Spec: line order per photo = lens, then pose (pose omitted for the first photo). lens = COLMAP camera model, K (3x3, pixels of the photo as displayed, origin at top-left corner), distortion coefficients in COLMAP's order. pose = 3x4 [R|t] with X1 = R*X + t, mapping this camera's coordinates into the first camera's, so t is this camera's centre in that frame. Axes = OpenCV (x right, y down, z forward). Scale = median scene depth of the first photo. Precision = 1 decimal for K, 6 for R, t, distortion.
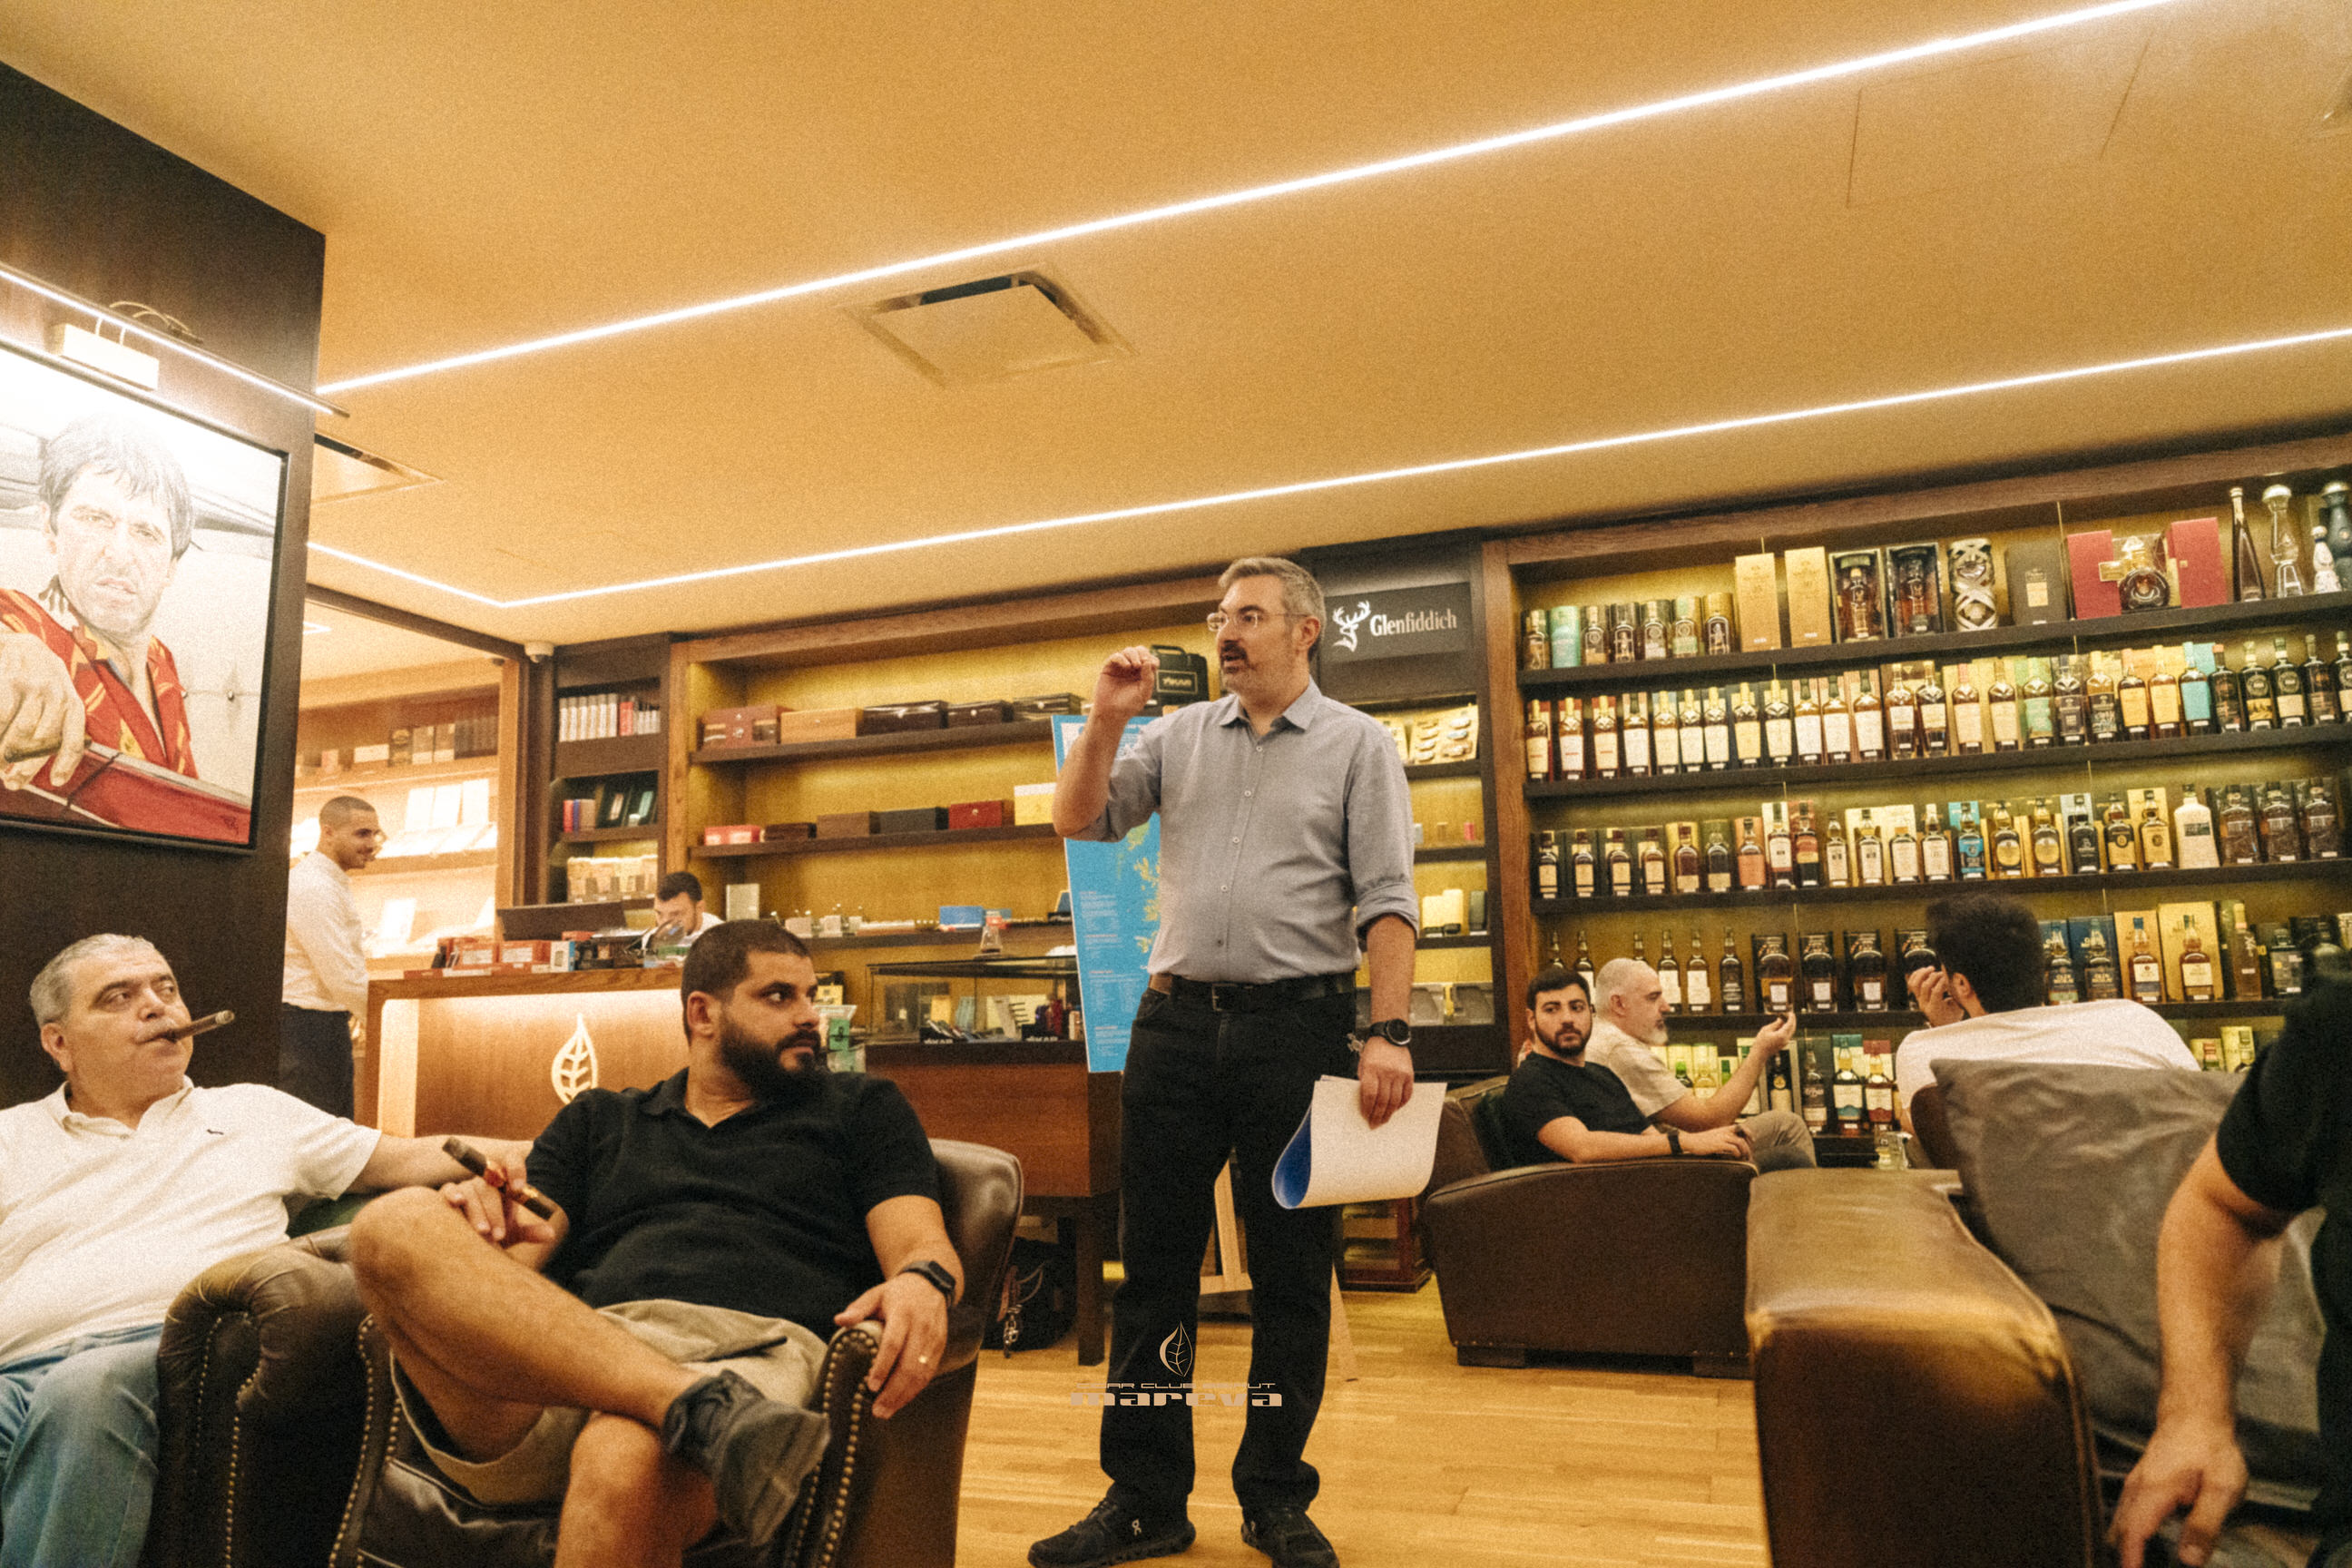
lens RADIAL K [[1582.1, 0, 1167.0], [0, 1582.1, 775.7], [0, 0, 1]] dist [-0.022710, 0.007807]
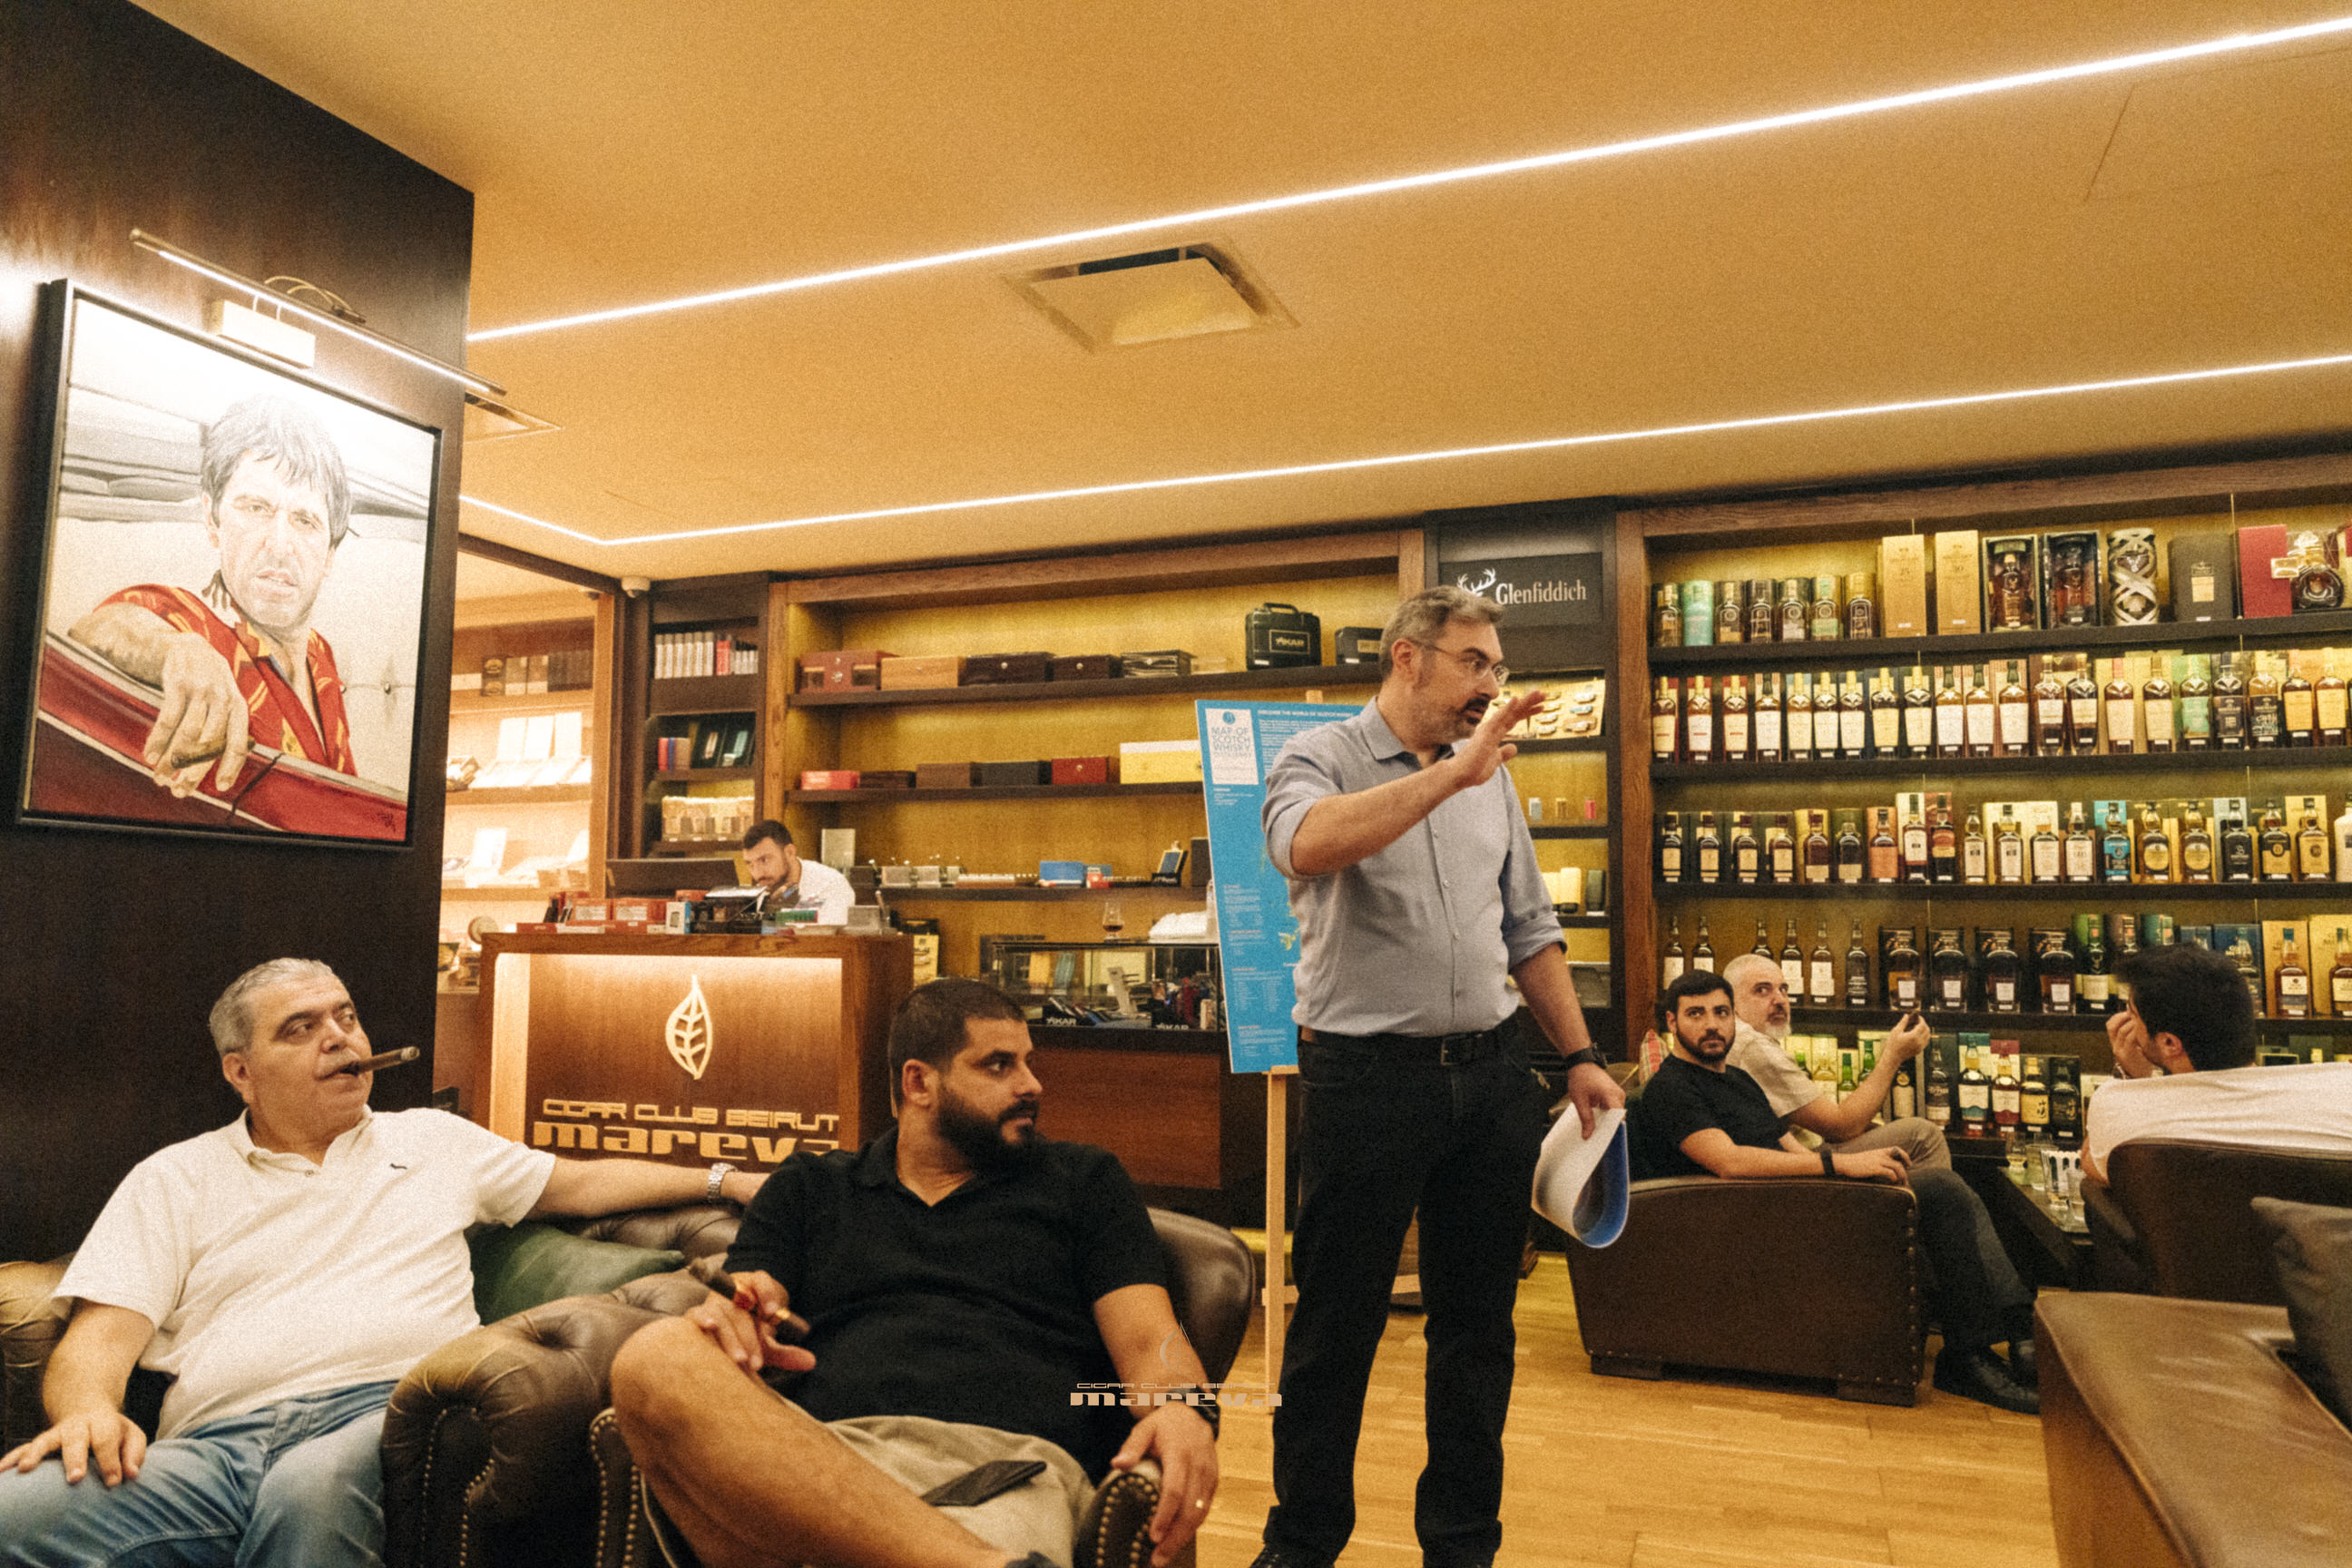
lens RADIAL K [[1582.1, 0, 1191.5], [0, 1582.1, 788.6], [0, 0, 1]] dist [-0.022710, 0.007807]
pose [[0.999349, 0.030416, -0.019378, -0.043917], [-0.029241, 0.997871, 0.058296, -0.032489], [0.021110, -0.057691, 0.998111, 0.022378]]
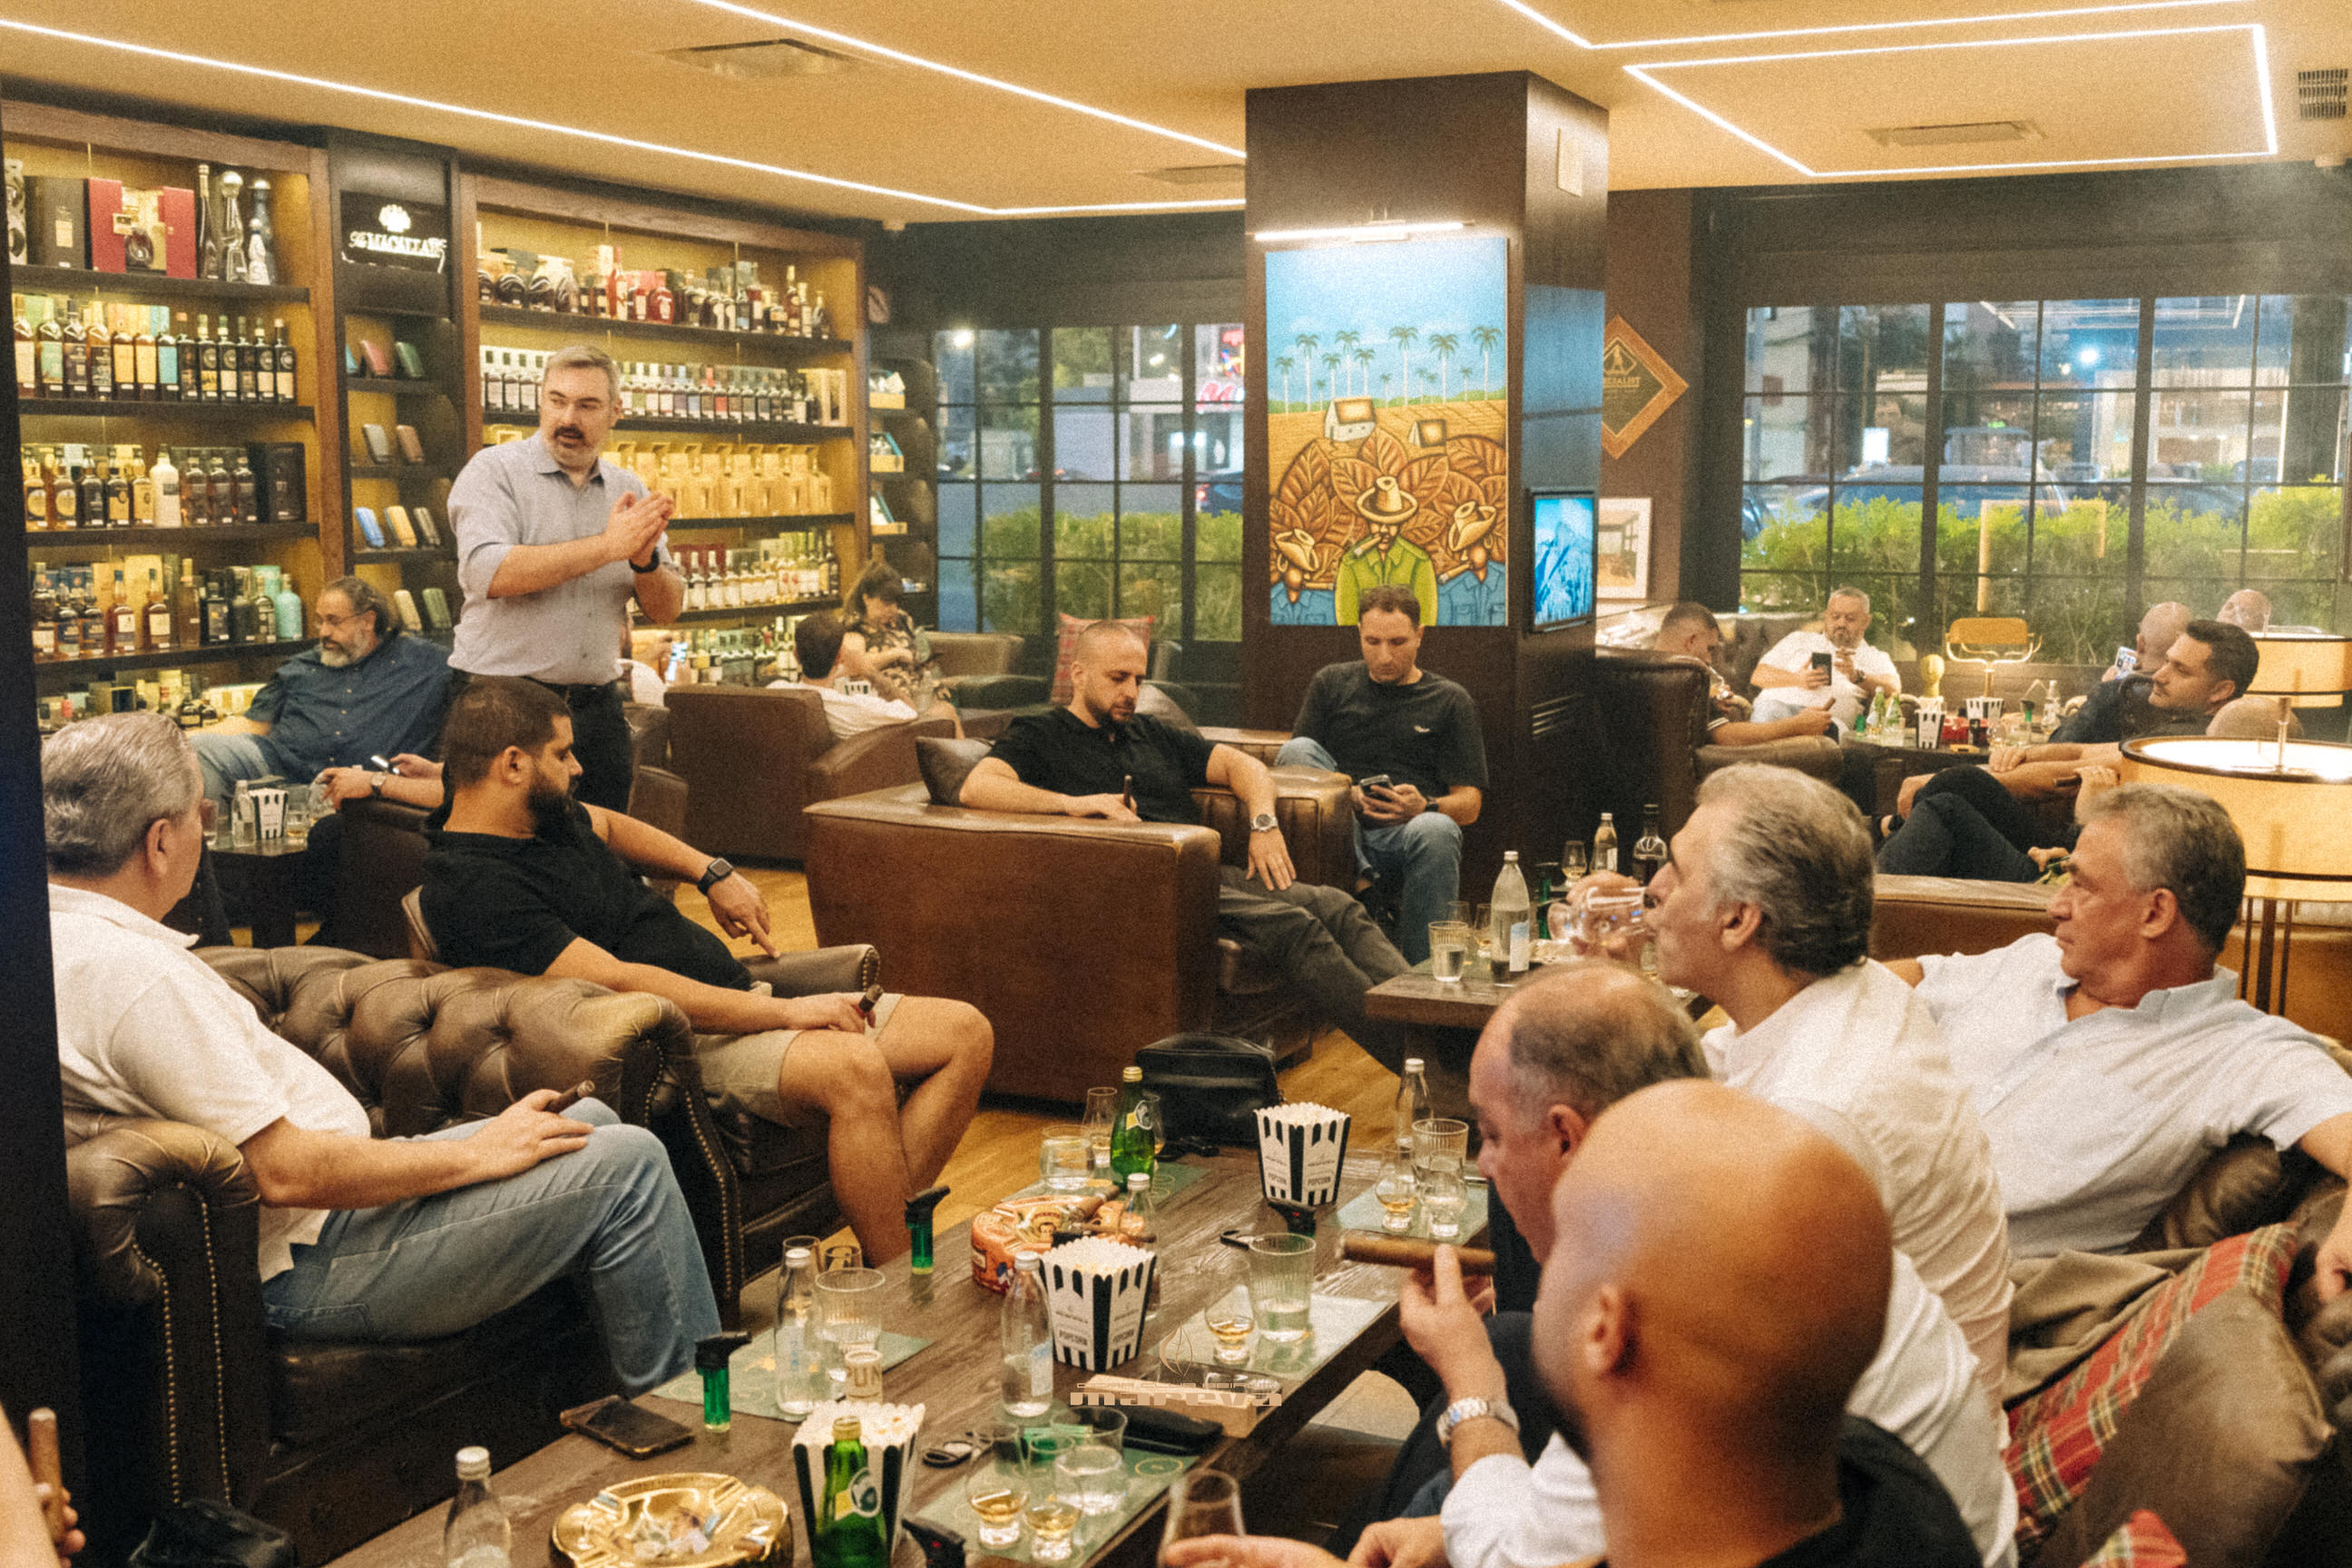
lens RADIAL K [[2509.3, 0, 1168.0], [0, 2509.3, 789.9], [0, 0, 1]] dist [-0.012229, 0.000000]
pose [[0.072265, -0.095435, 0.992809, -0.984151], [-0.151377, 0.982831, 0.105494, -0.046252], [-0.985831, -0.157912, 0.056578, 0.200653]]
